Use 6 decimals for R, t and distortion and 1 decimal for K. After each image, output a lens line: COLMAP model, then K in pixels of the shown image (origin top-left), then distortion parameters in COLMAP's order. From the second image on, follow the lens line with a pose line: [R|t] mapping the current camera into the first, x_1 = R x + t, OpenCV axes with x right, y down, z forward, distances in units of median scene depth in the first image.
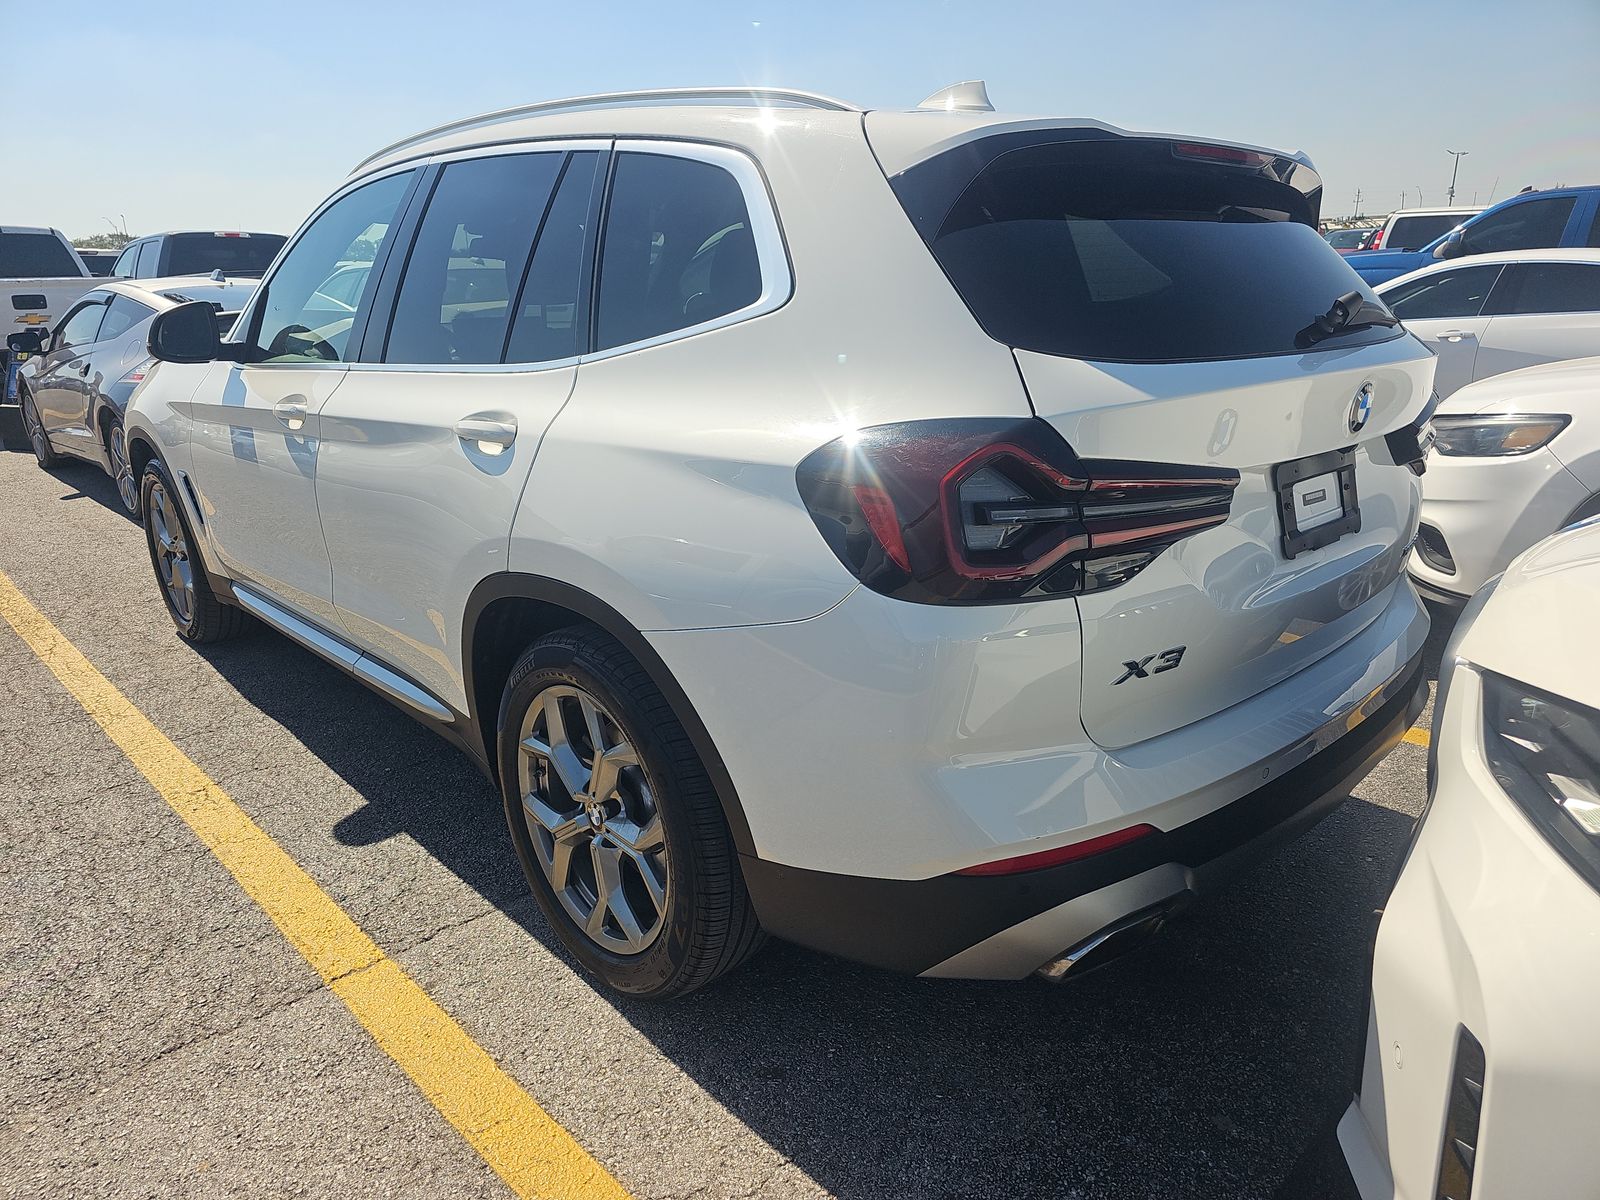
lens RADIAL K [[1072.6, 0, 805.3], [0, 1072.6, 600.6], [0, 0, 1]] dist [0.043492, -0.043680]
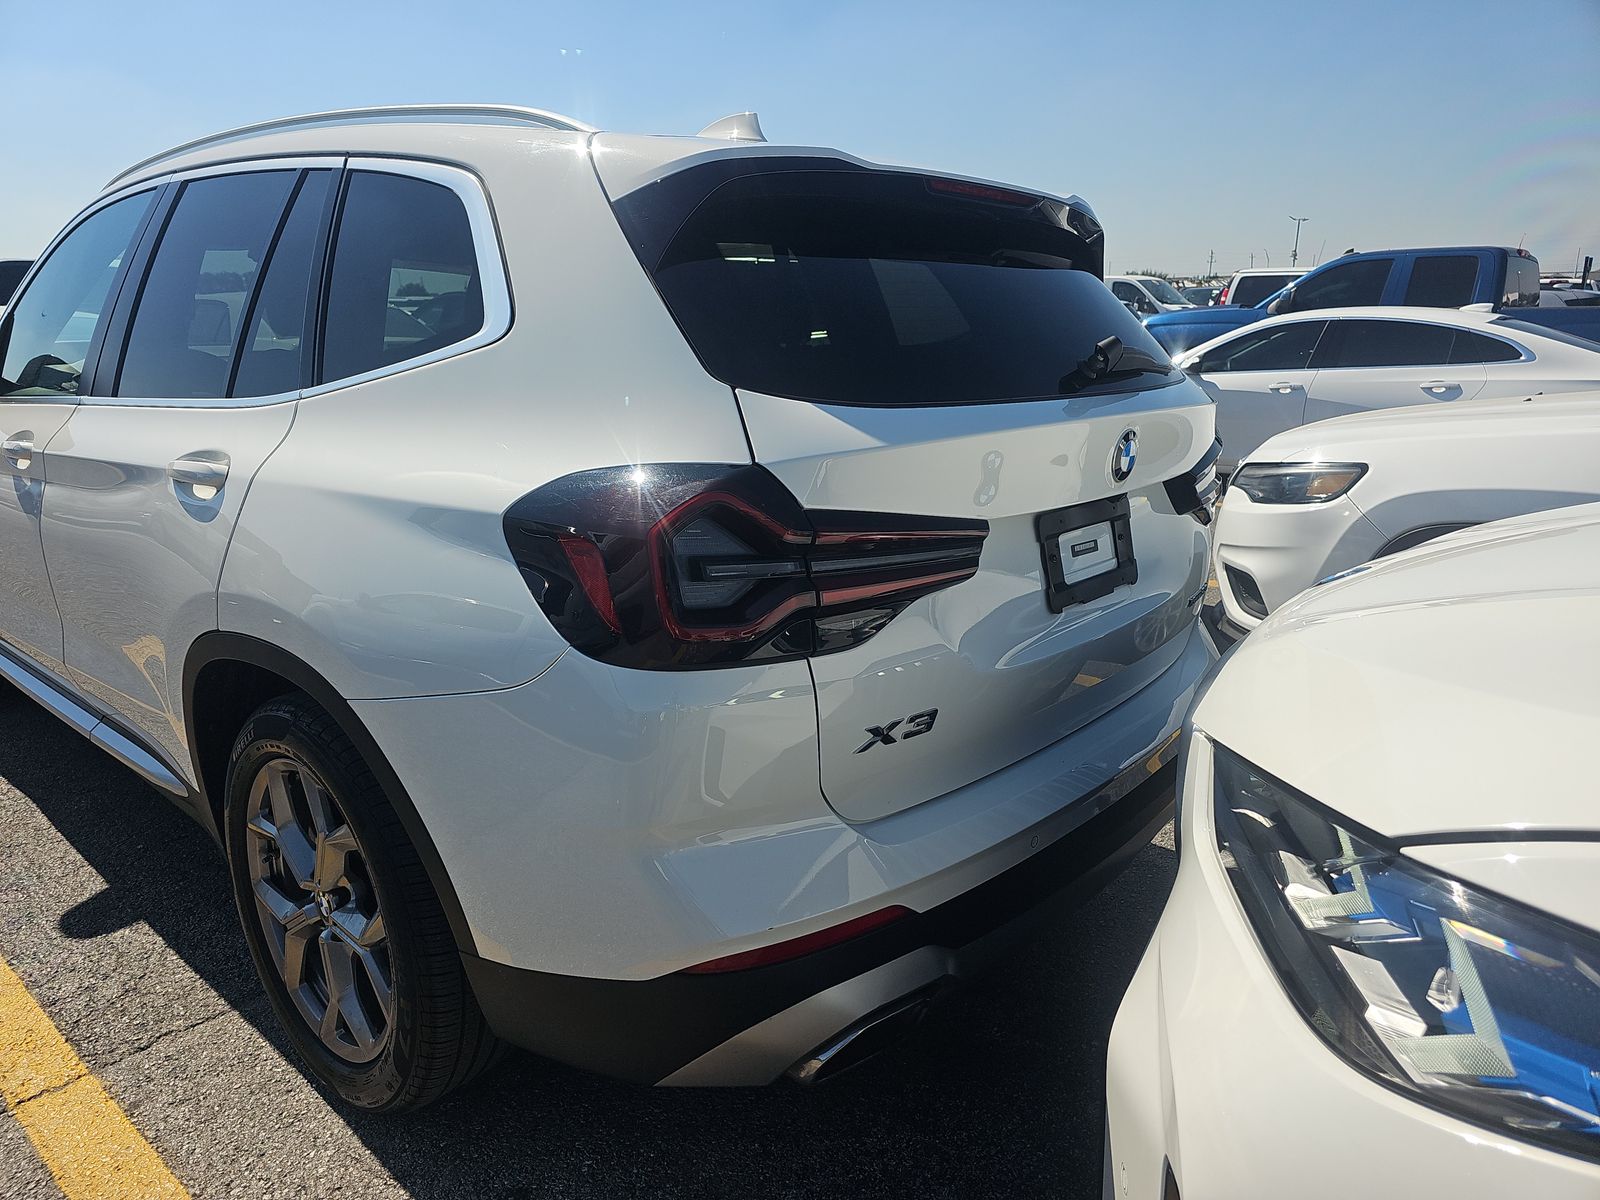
lens RADIAL K [[1072.6, 0, 797.9], [0, 1072.6, 594.1], [0, 0, 1]] dist [0.043492, -0.043680]
pose [[0.995128, -0.004964, 0.098471, 0.114609], [0.009334, 0.998989, -0.043974, -0.013873], [-0.098153, 0.044679, 0.994168, 0.070640]]
